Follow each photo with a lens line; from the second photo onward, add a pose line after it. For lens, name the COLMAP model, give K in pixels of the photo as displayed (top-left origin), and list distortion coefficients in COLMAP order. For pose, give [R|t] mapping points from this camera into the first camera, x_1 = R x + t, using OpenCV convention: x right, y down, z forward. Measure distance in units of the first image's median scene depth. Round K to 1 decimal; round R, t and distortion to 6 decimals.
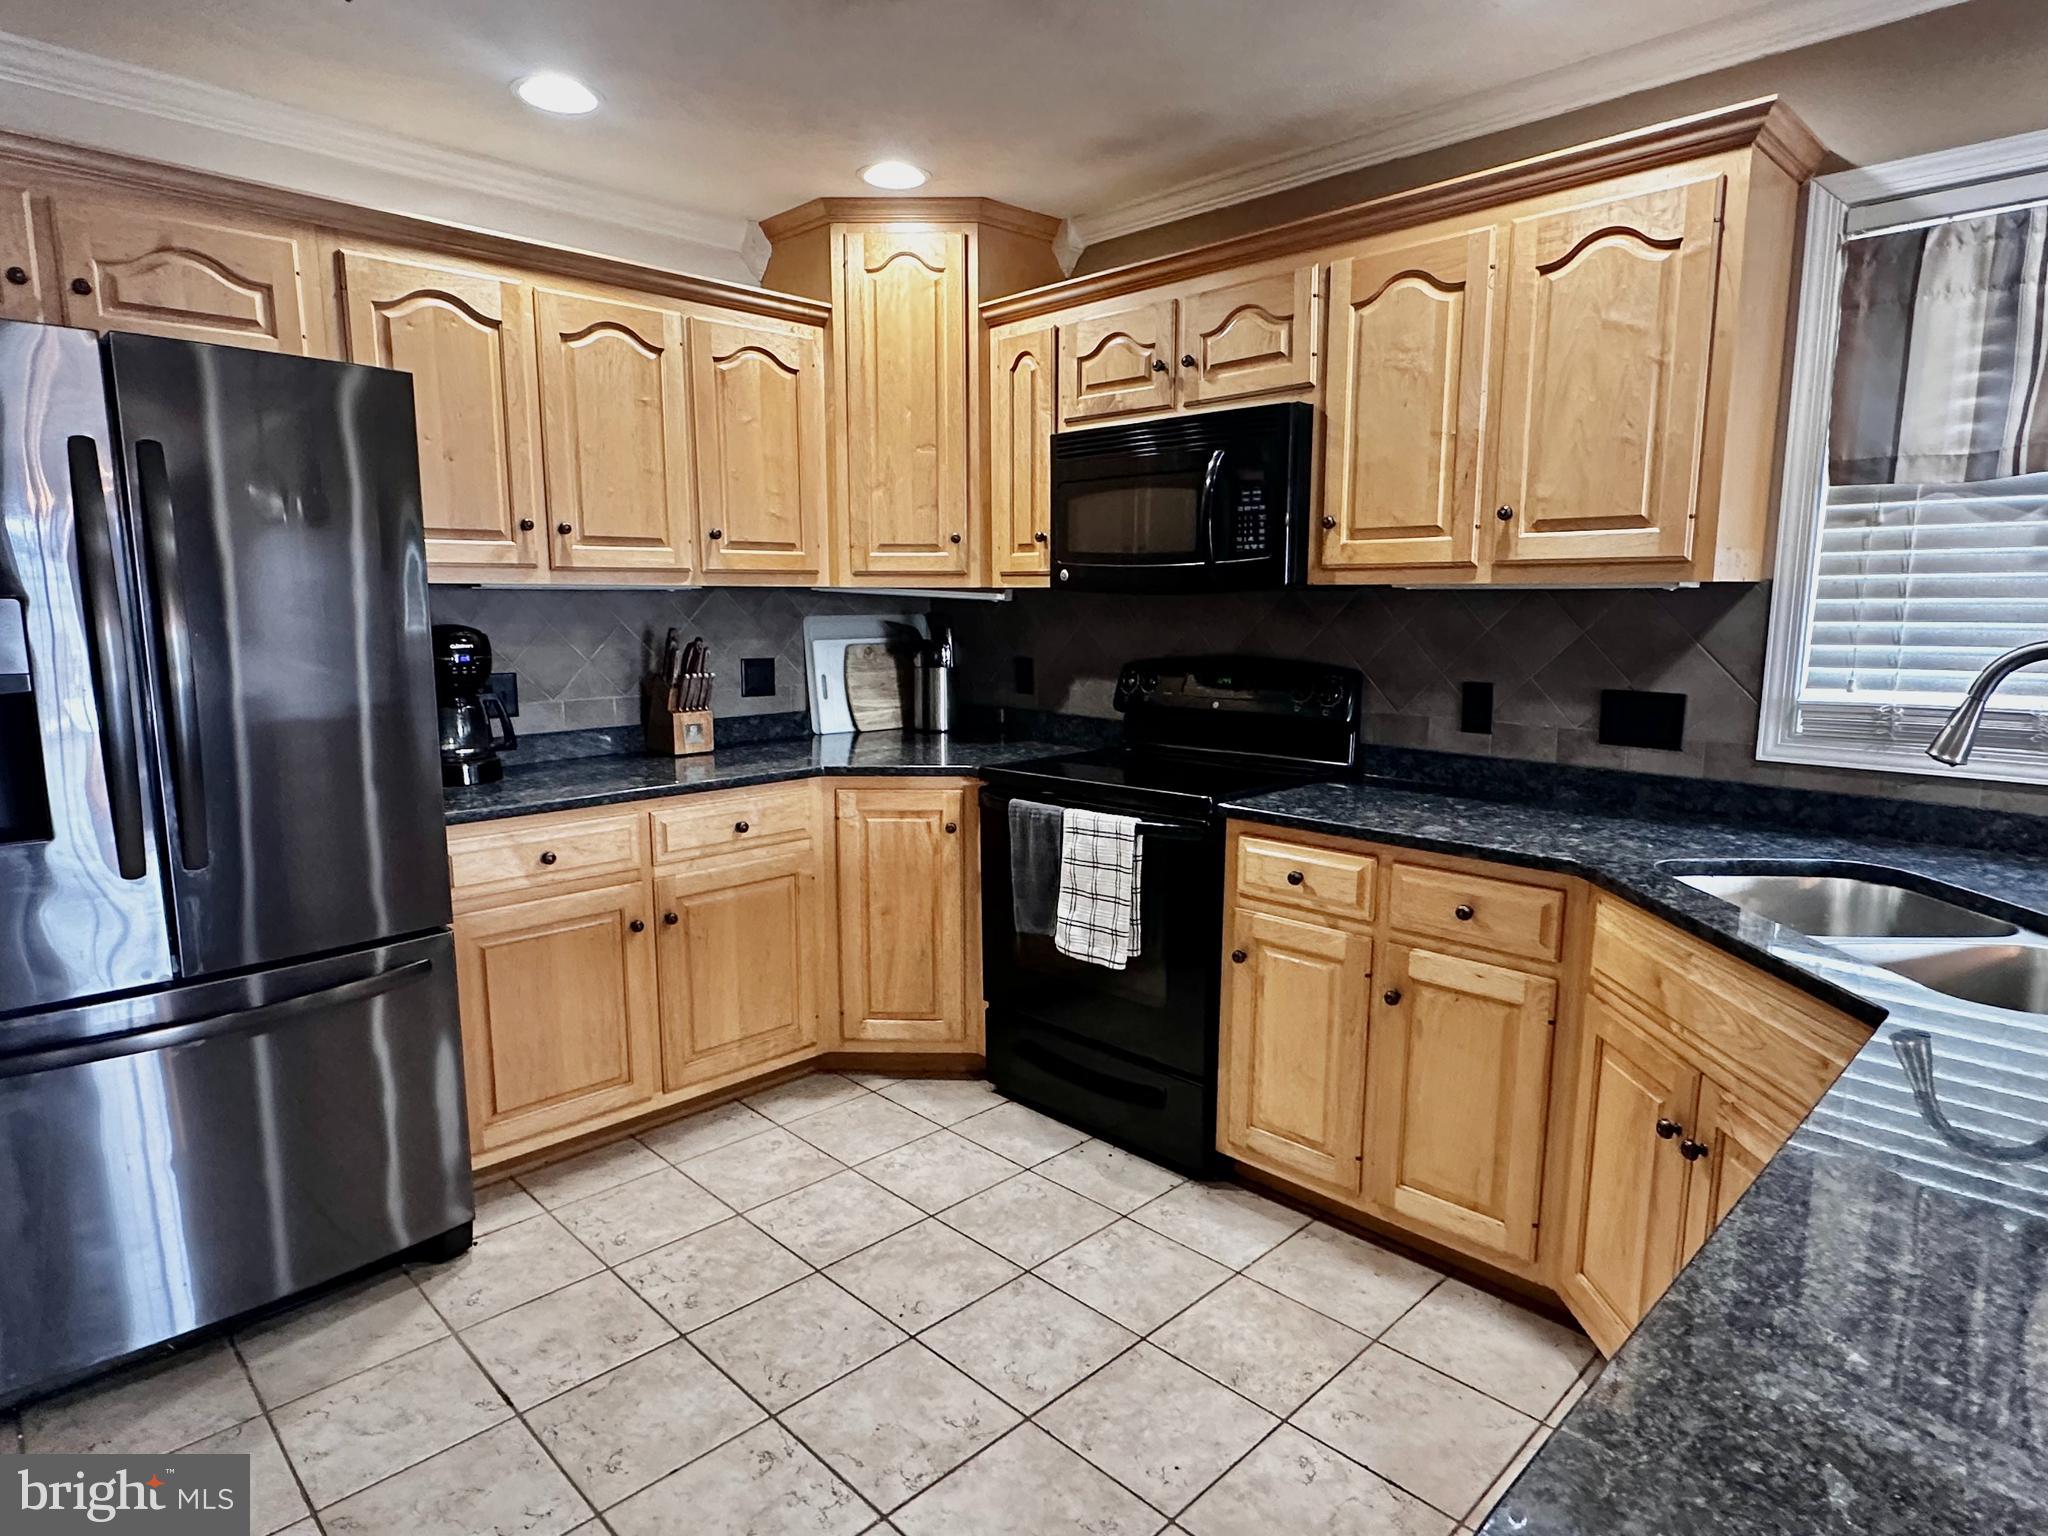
lens RADIAL K [[1160.4, 0, 1013.6], [0, 1160.4, 780.2], [0, 0, 1]] dist [-0.003403, 0.001163]
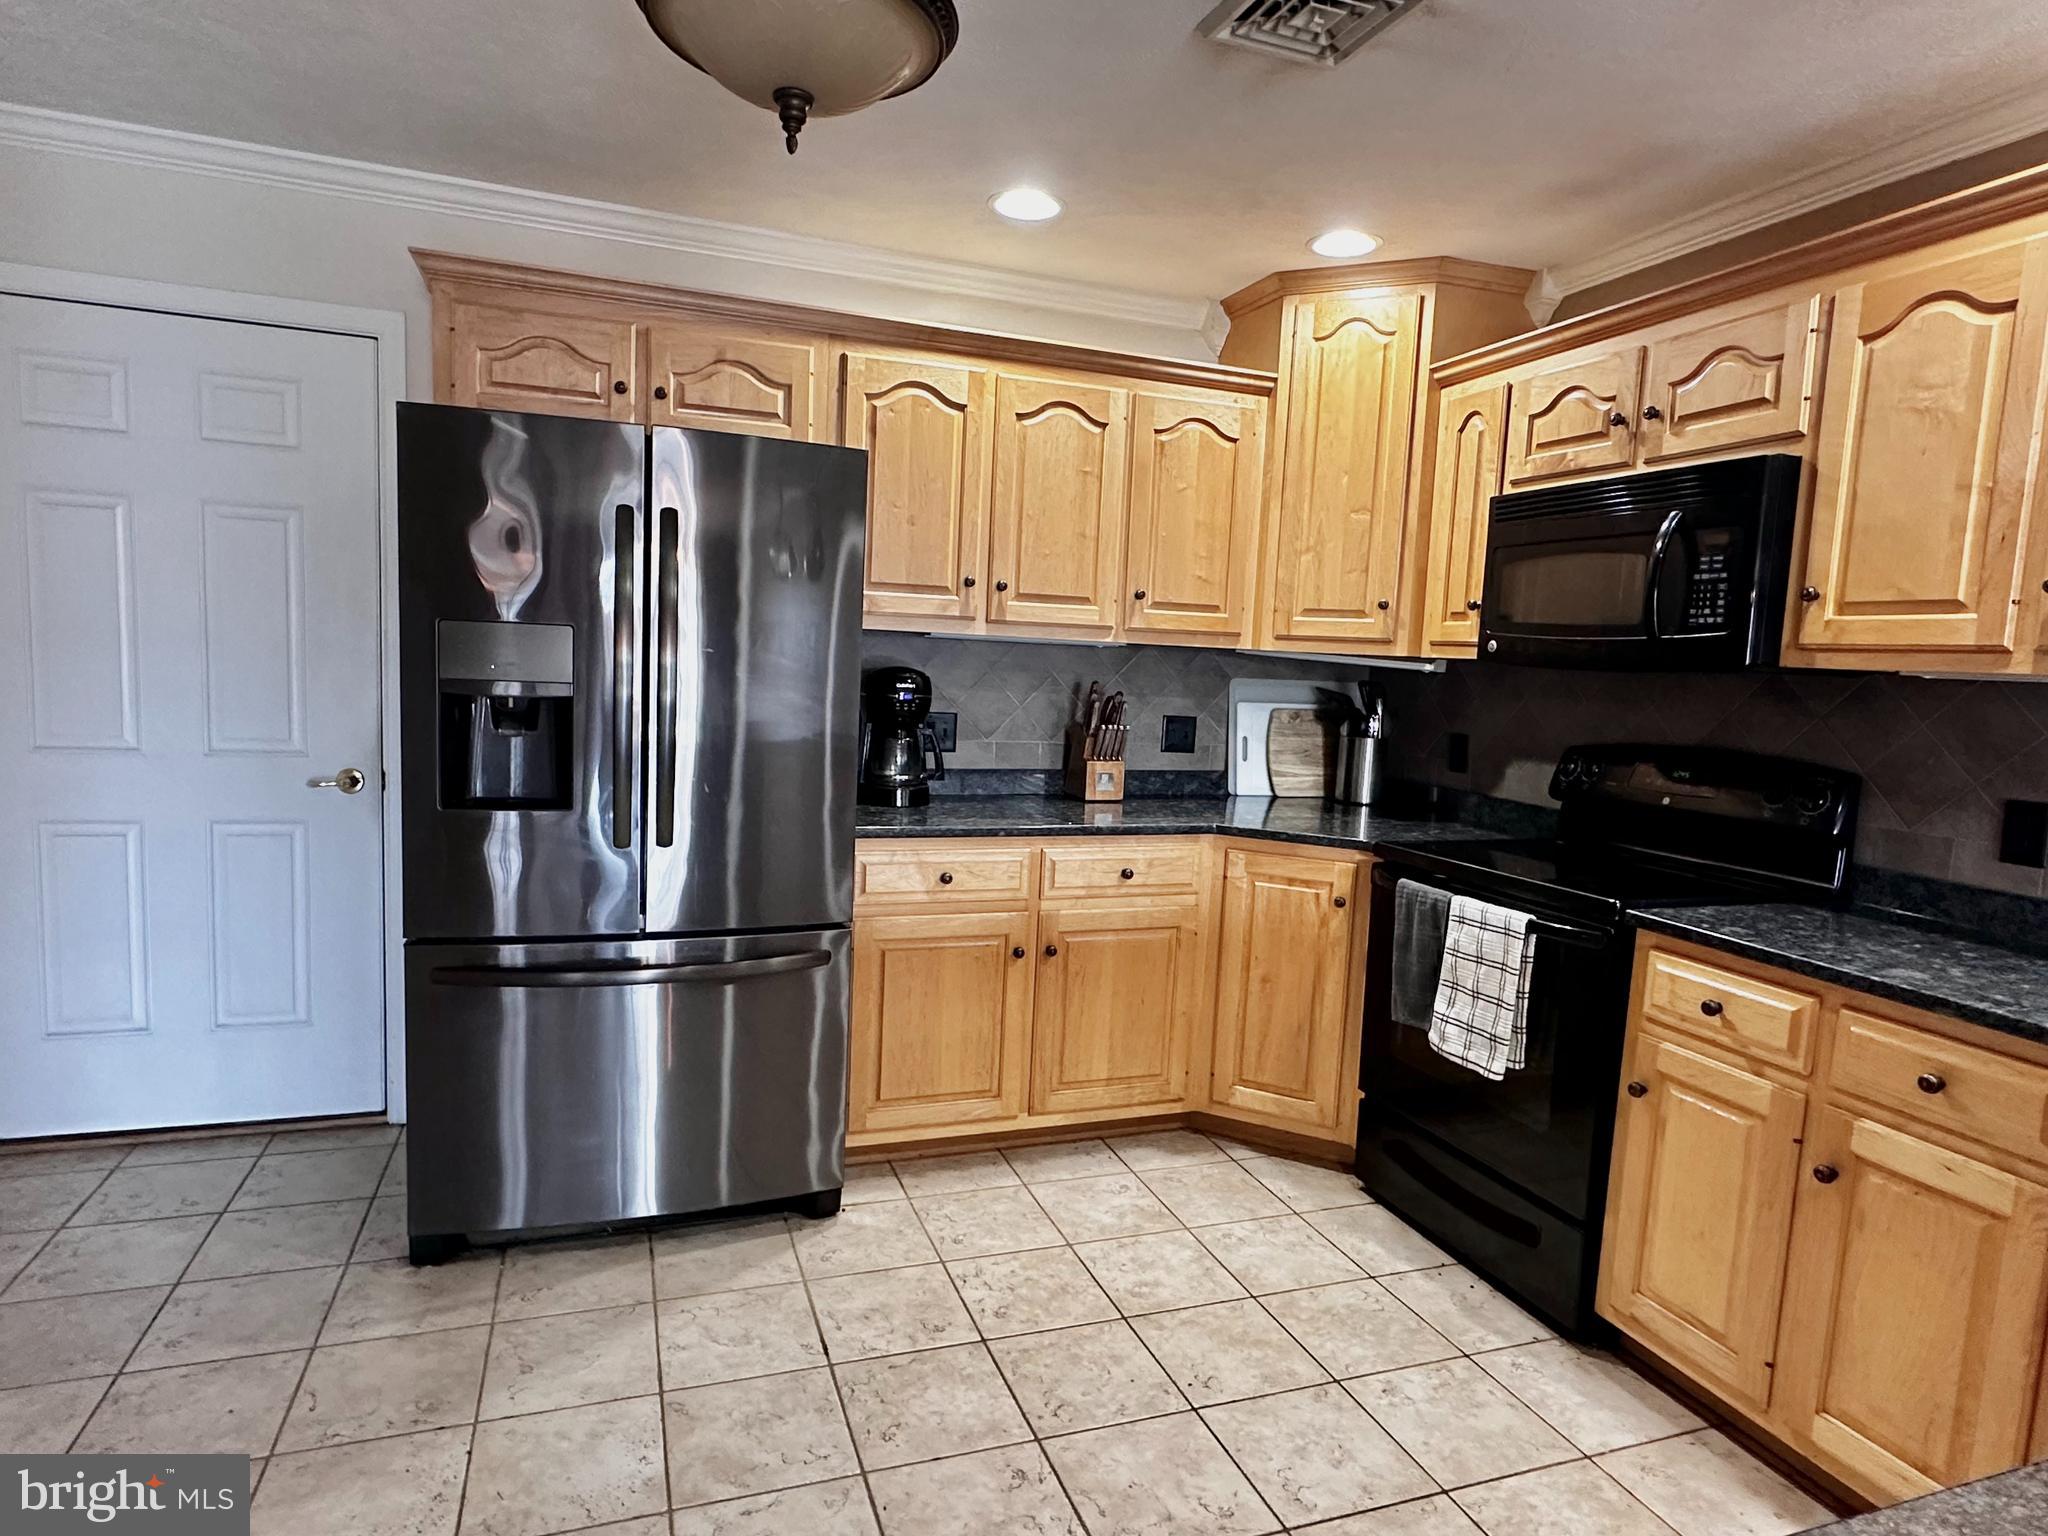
lens RADIAL K [[1160.4, 0, 1014.2], [0, 1160.4, 782.0], [0, 0, 1]] dist [-0.003403, 0.001163]
pose [[0.905215, 0.087877, -0.415768, 0.108523], [-0.111462, 0.993229, -0.032745, 0.004615], [0.410075, 0.075983, 0.908881, 0.010746]]
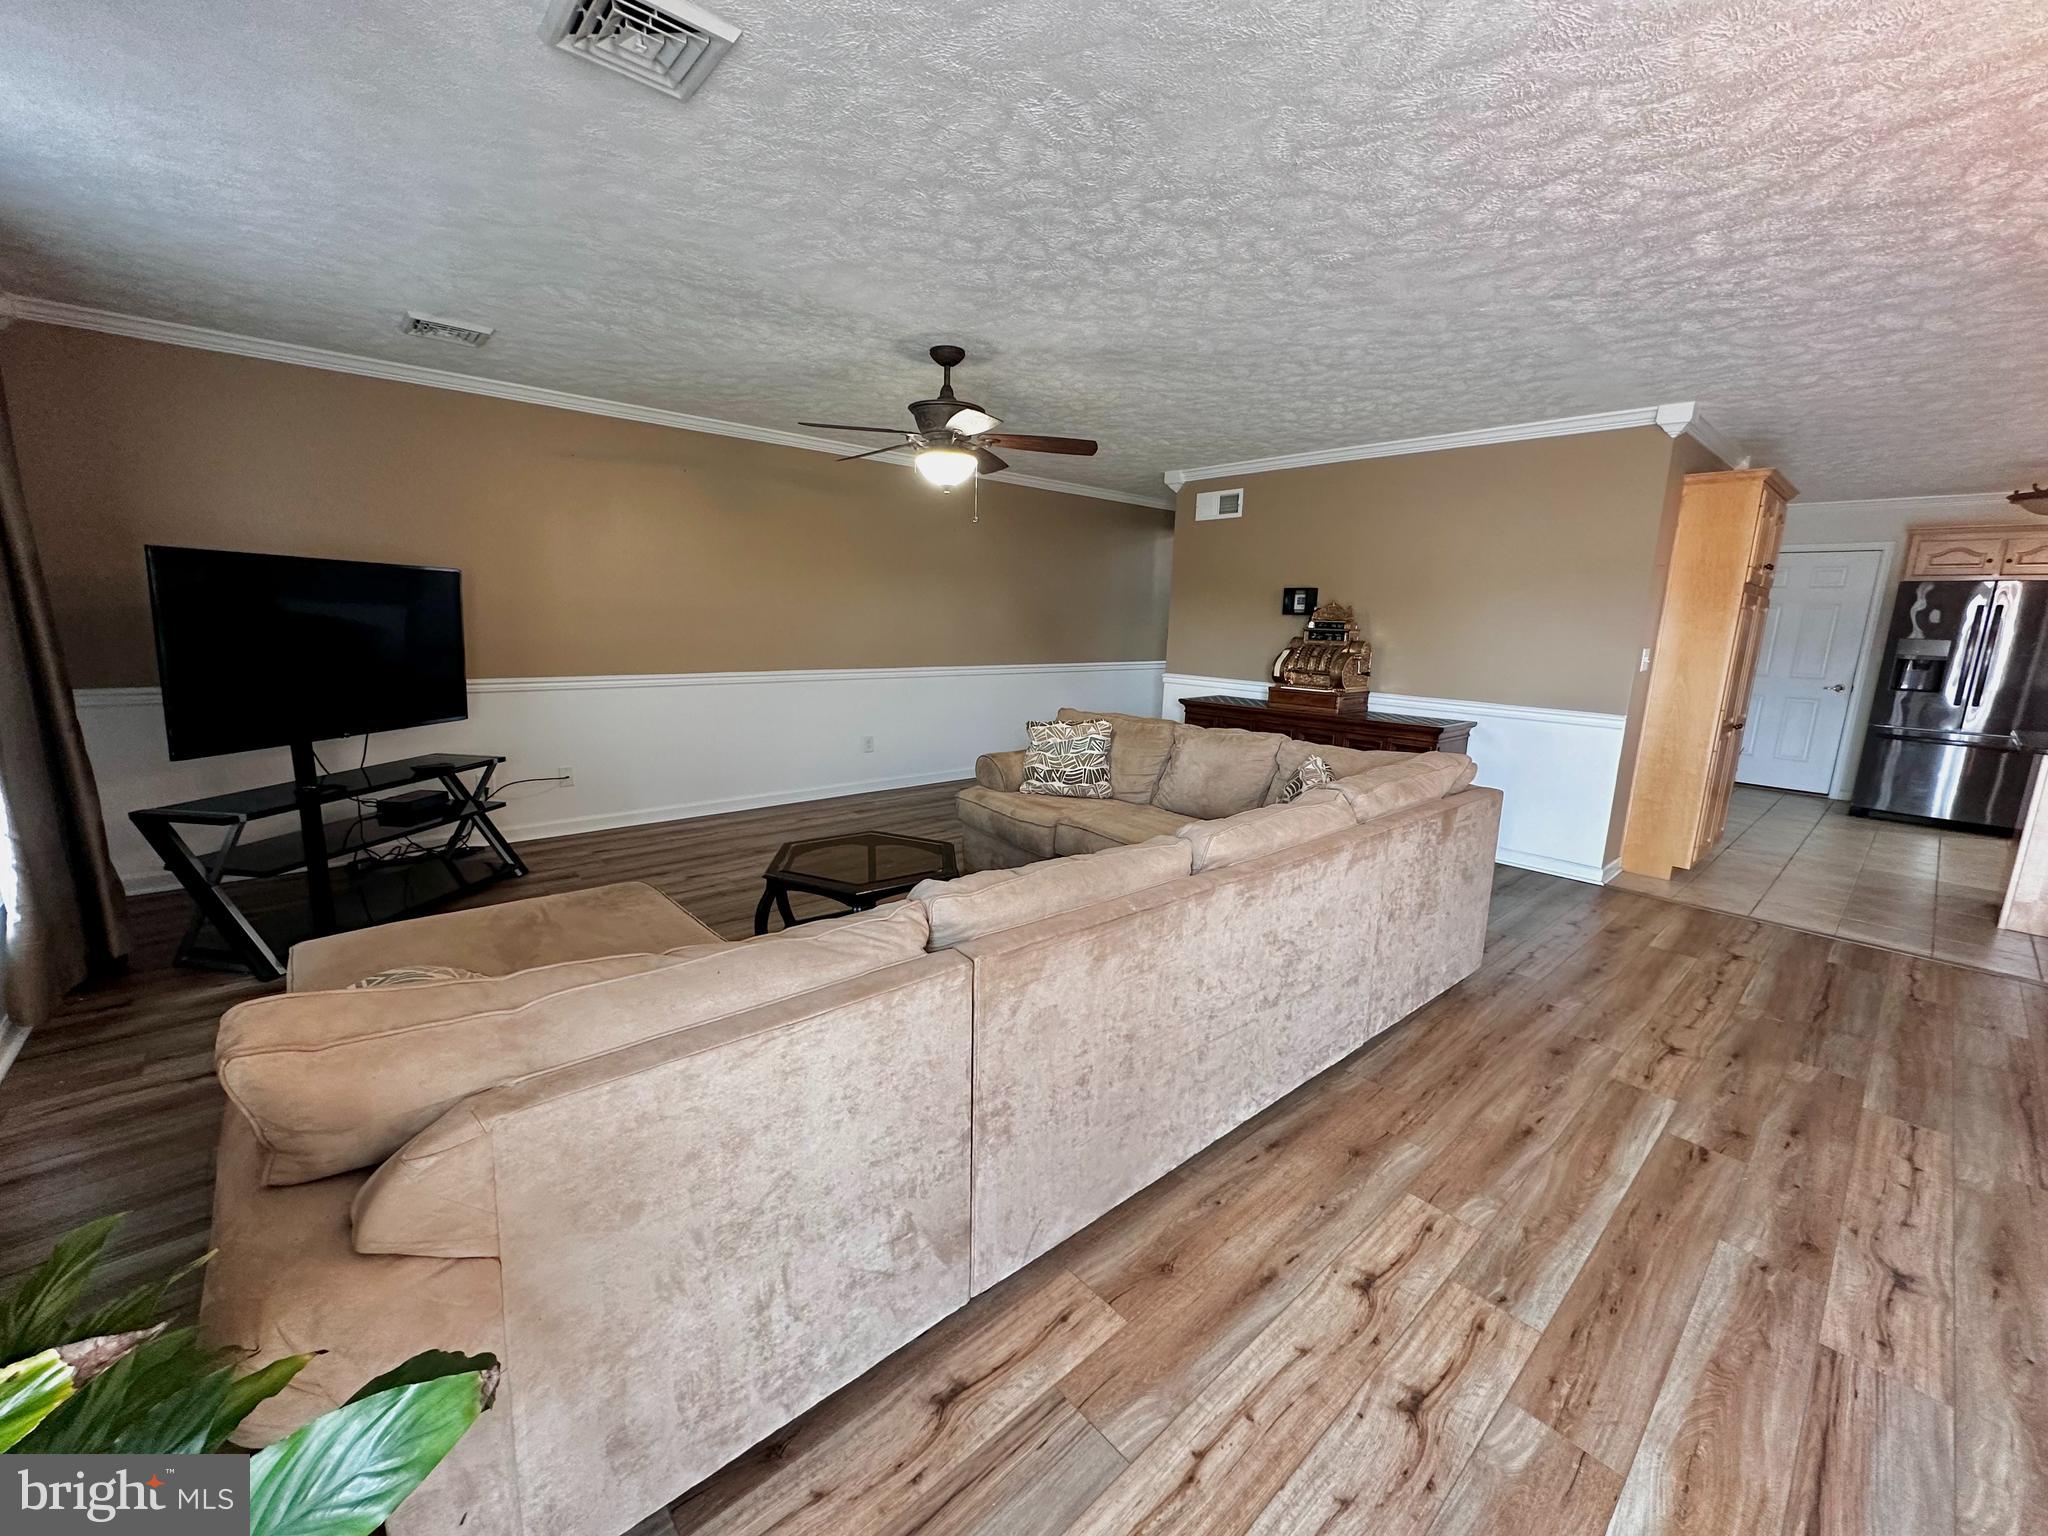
lens RADIAL K [[815.4, 0, 1013.5], [0, 815.4, 735.5], [0, 0, 1]] dist [-0.001166, 0.000469]
pose [[-0.048318, 0.152318, -0.987150, 1.819043], [-0.183326, 0.970163, 0.158670, 0.277990], [0.981864, 0.188637, -0.018953, -1.792027]]
